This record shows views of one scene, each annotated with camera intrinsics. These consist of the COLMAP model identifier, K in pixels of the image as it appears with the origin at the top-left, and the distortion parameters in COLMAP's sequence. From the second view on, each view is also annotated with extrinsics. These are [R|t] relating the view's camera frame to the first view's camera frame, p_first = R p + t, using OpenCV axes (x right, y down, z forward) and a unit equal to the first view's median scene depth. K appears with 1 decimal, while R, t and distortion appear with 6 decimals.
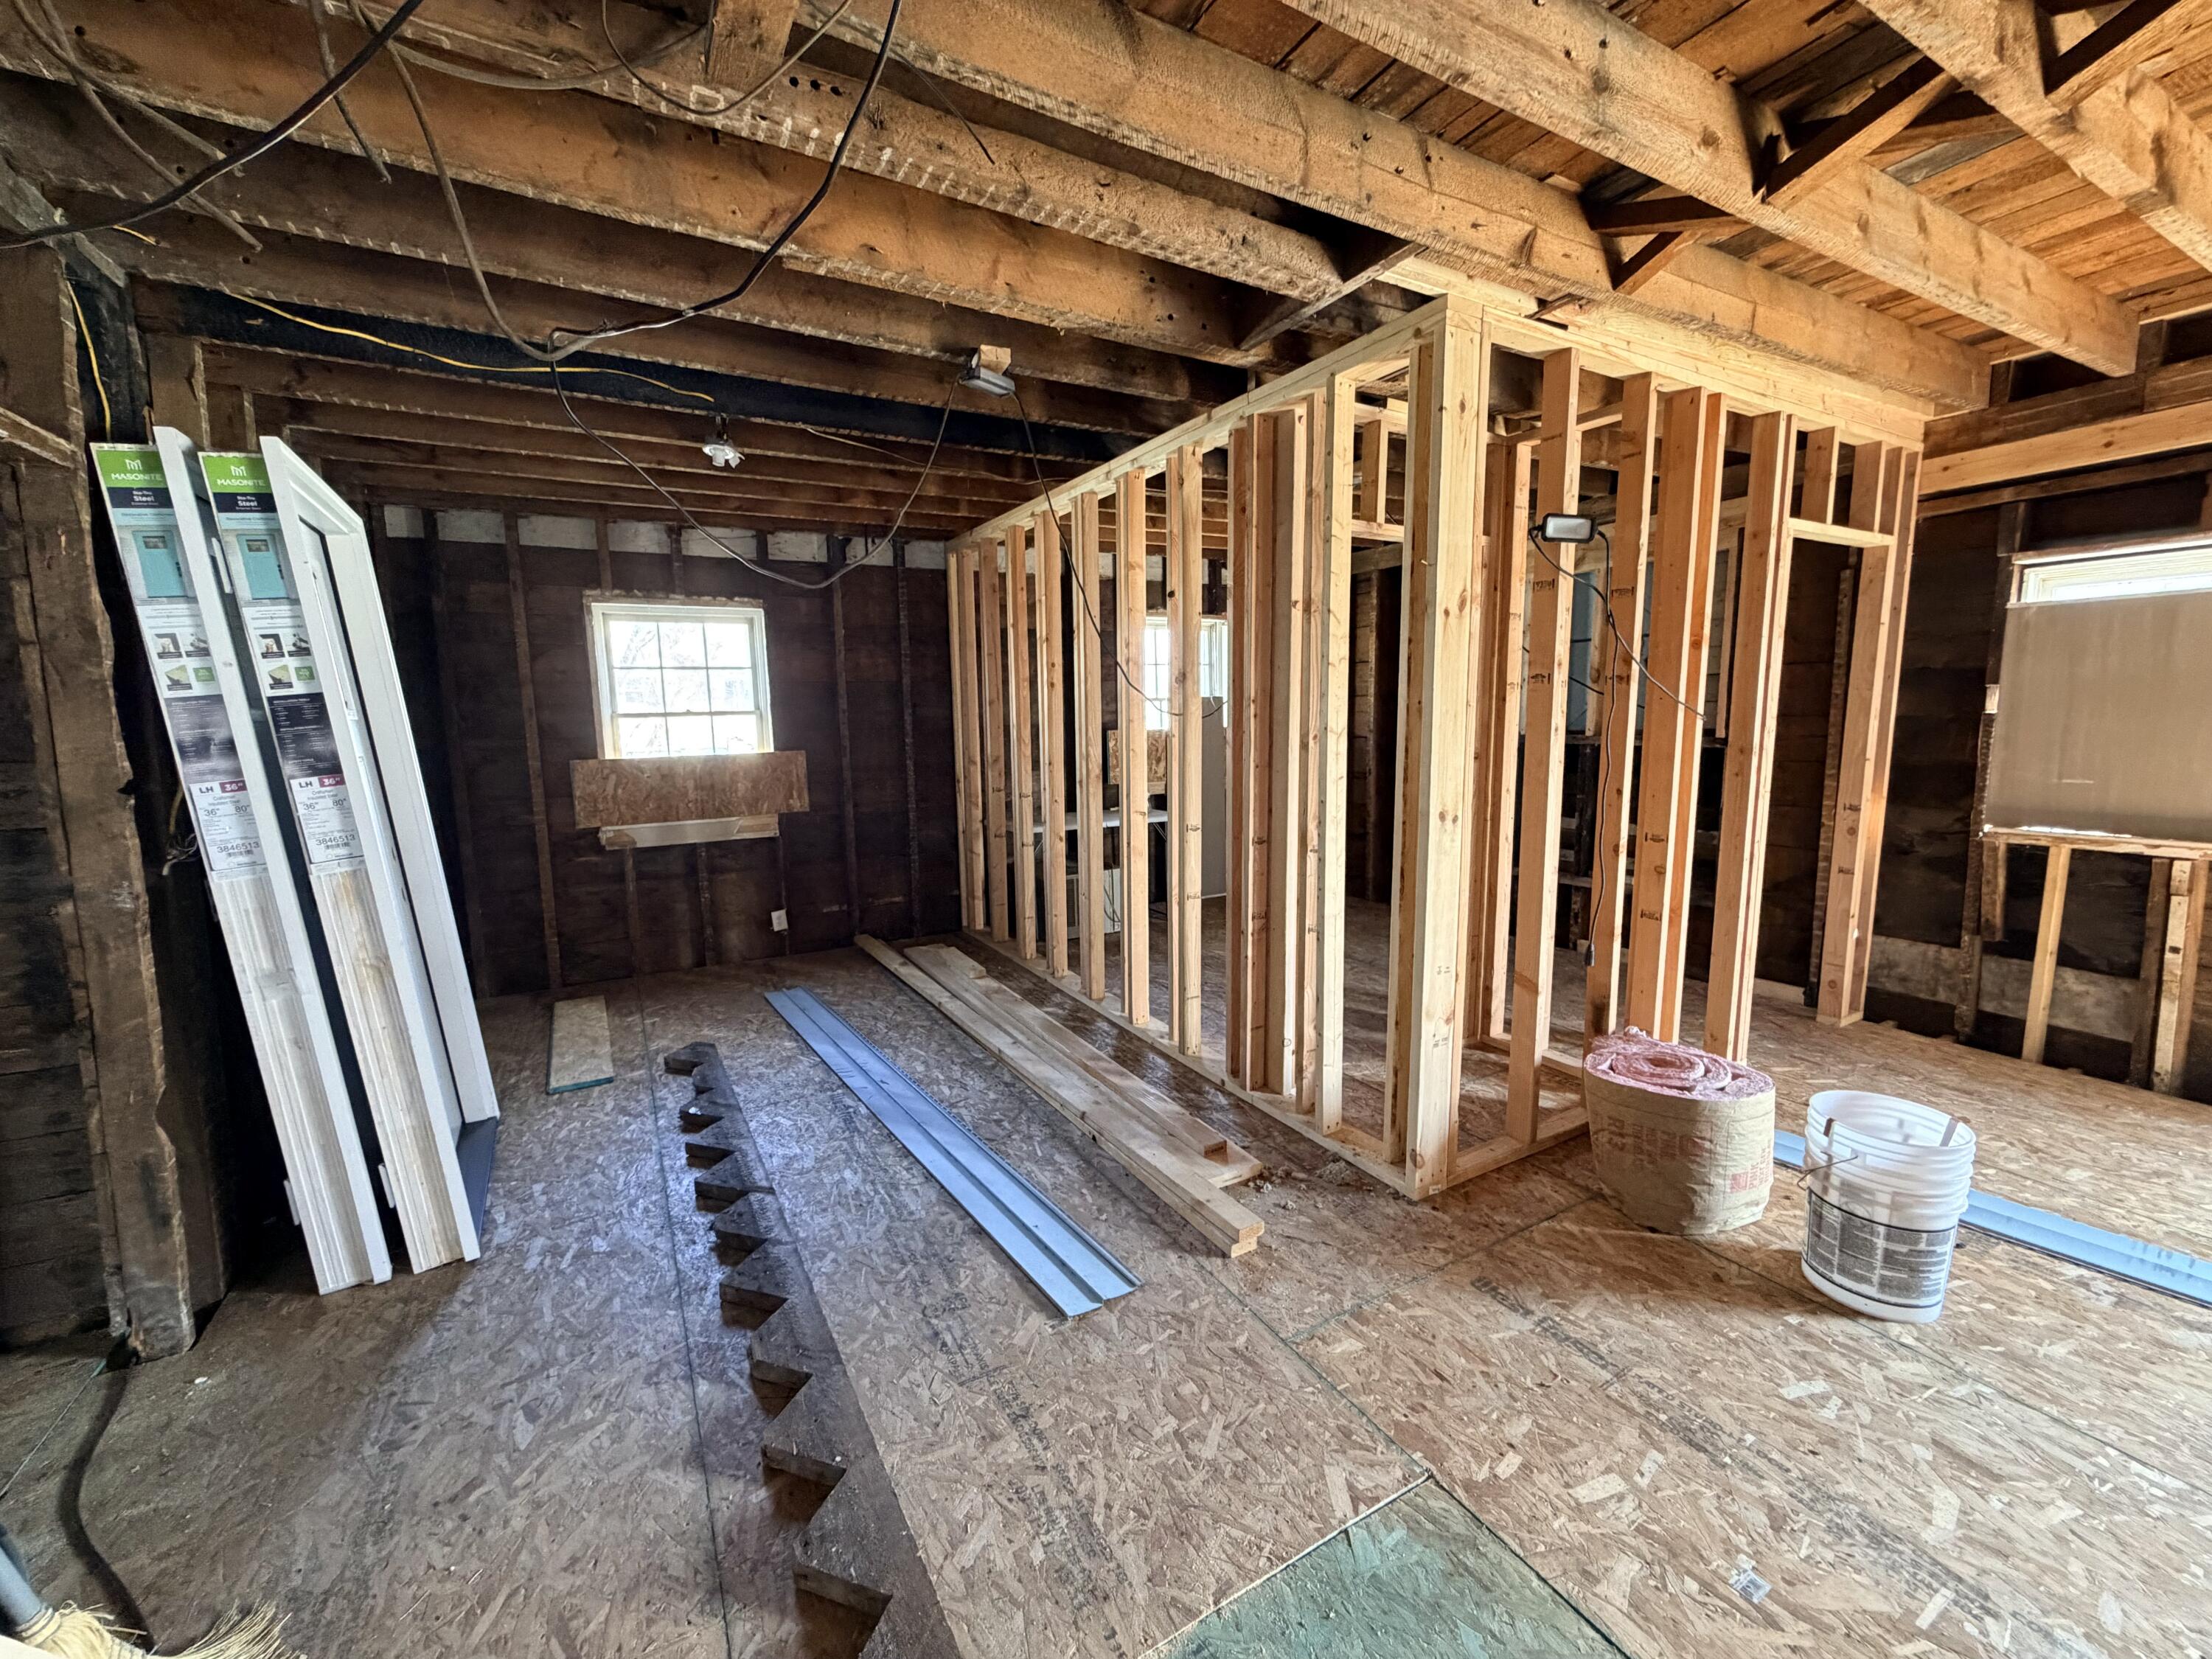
lens RADIAL K [[894.2, 0, 1118.6], [0, 894.2, 839.3], [0, 0, 1]] dist [0.010092, 0.000217]
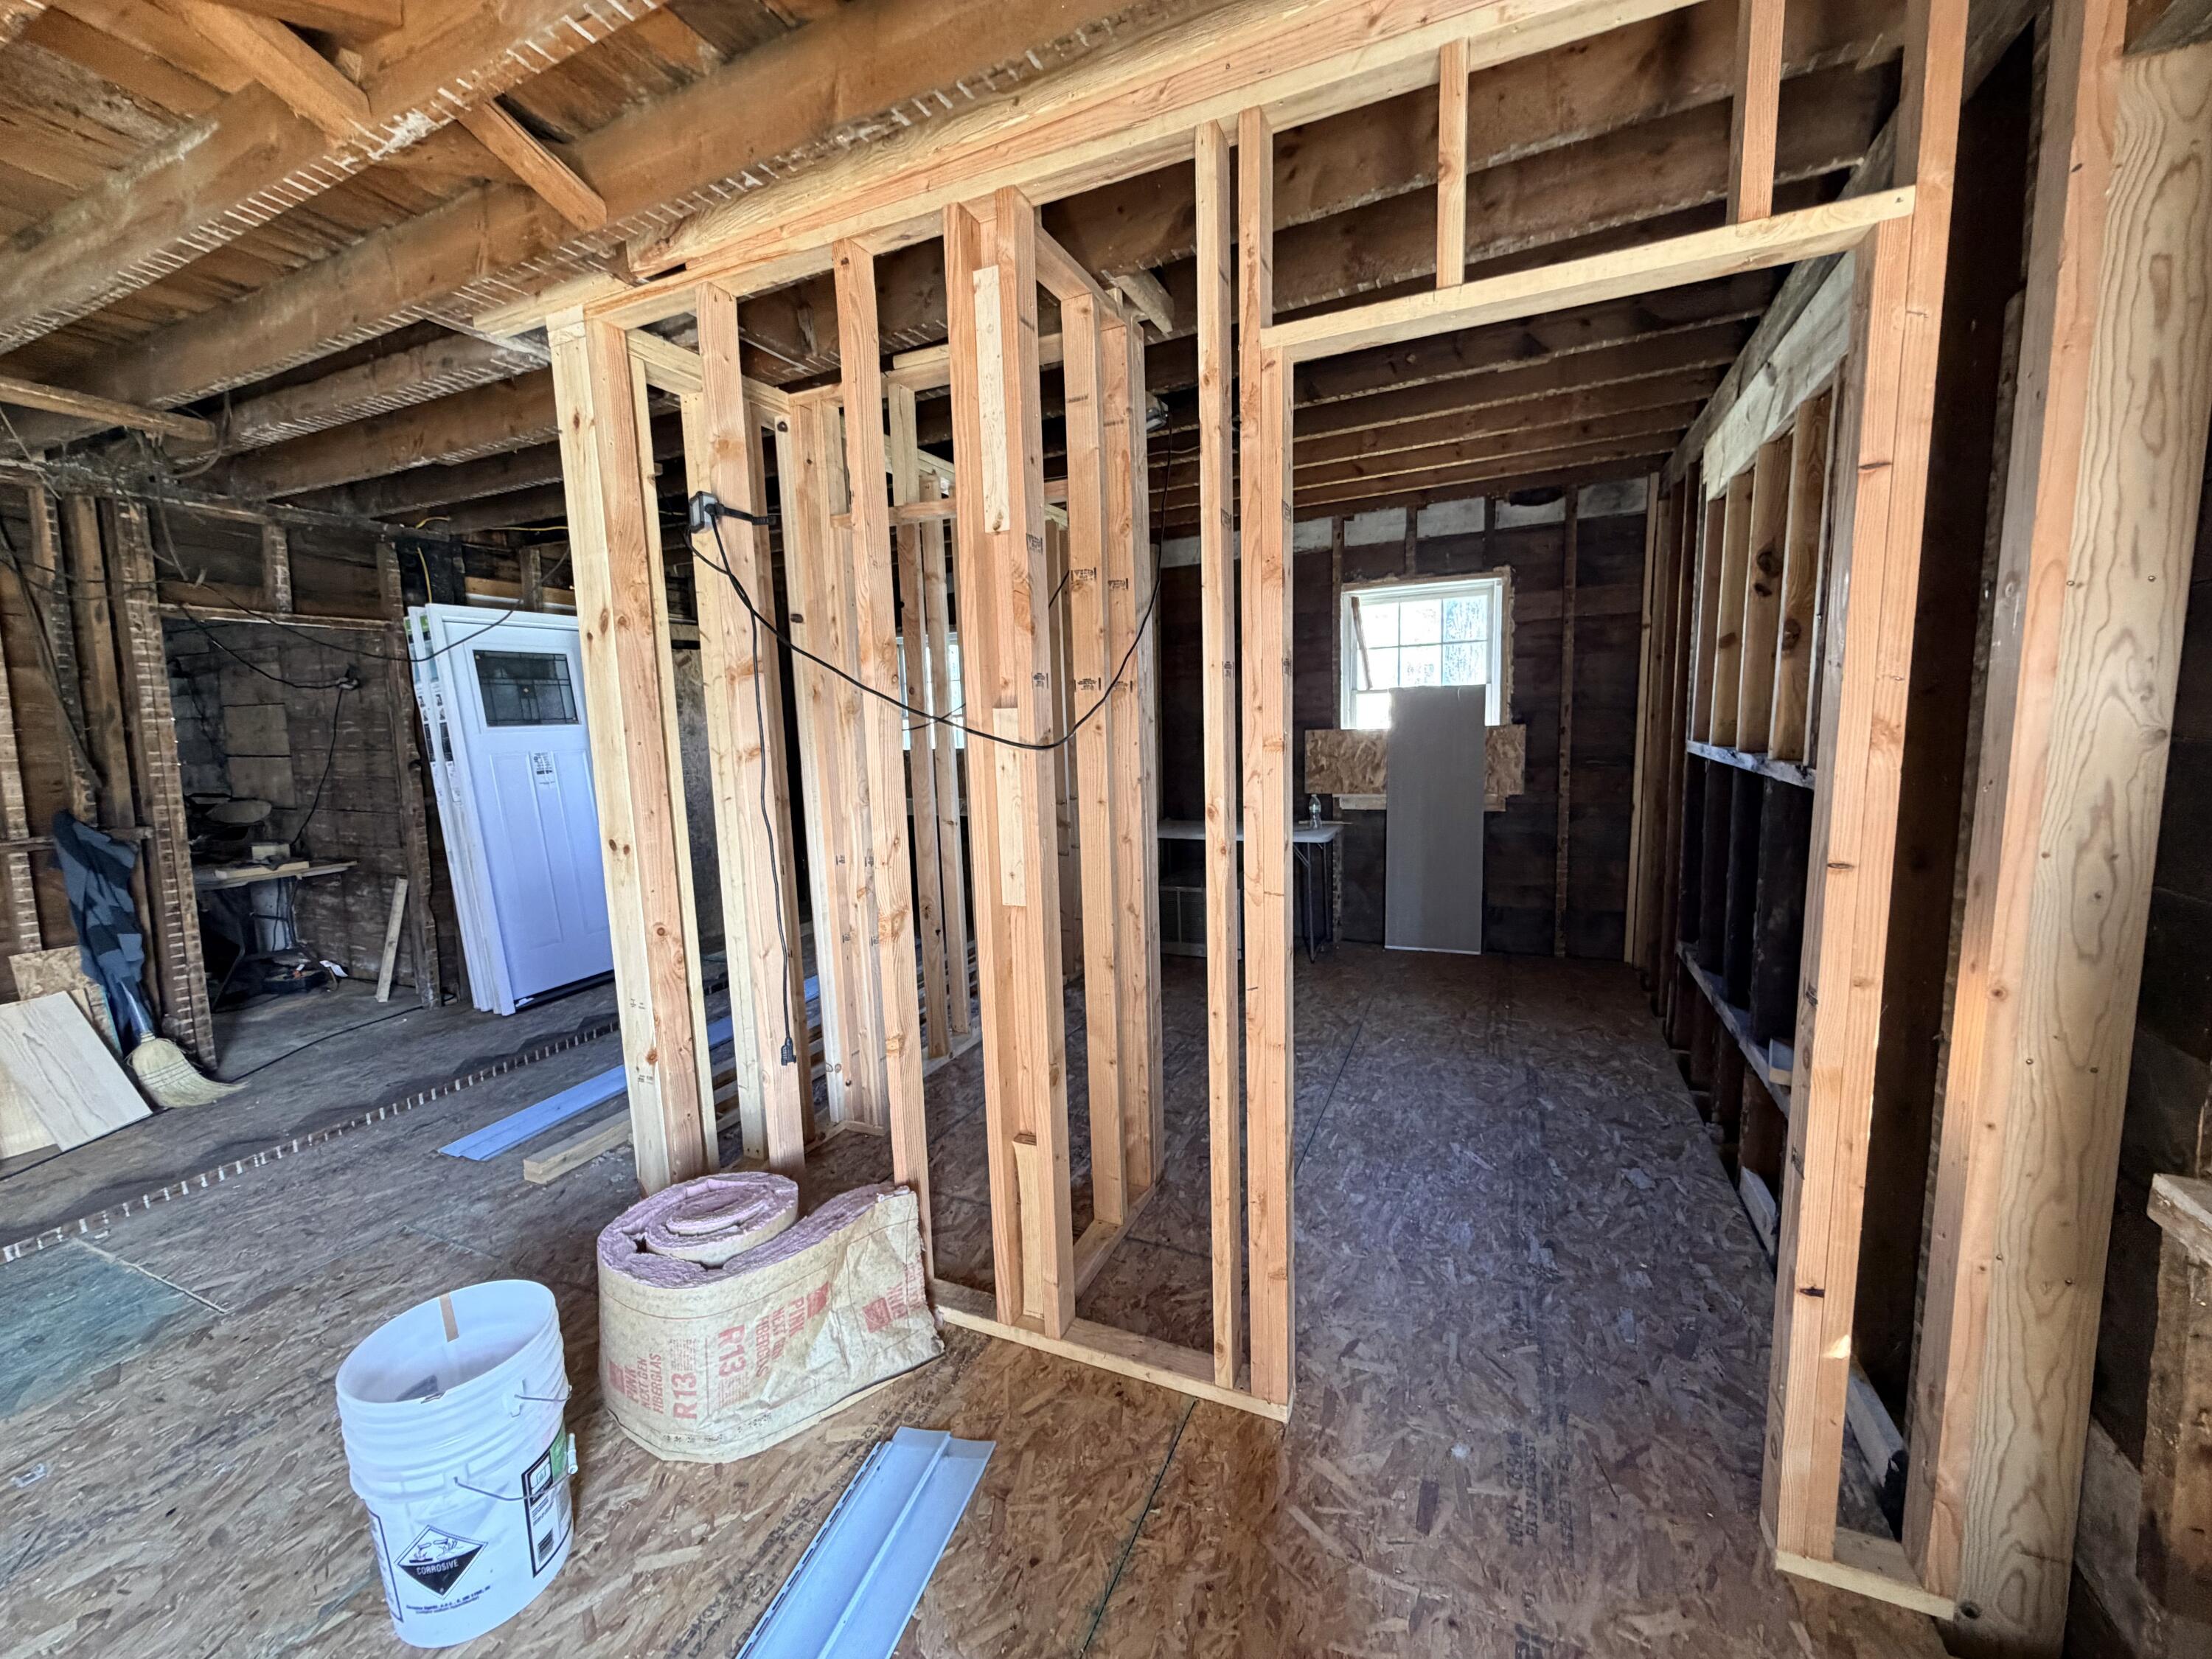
lens RADIAL K [[894.2, 0, 1103.1], [0, 894.2, 828.0], [0, 0, 1]] dist [0.010092, 0.000217]
pose [[0.574499, 0.102612, -0.812048, 1.432457], [-0.082715, 0.994310, 0.067124, -0.150358], [0.814315, 0.028605, 0.579718, 0.853435]]
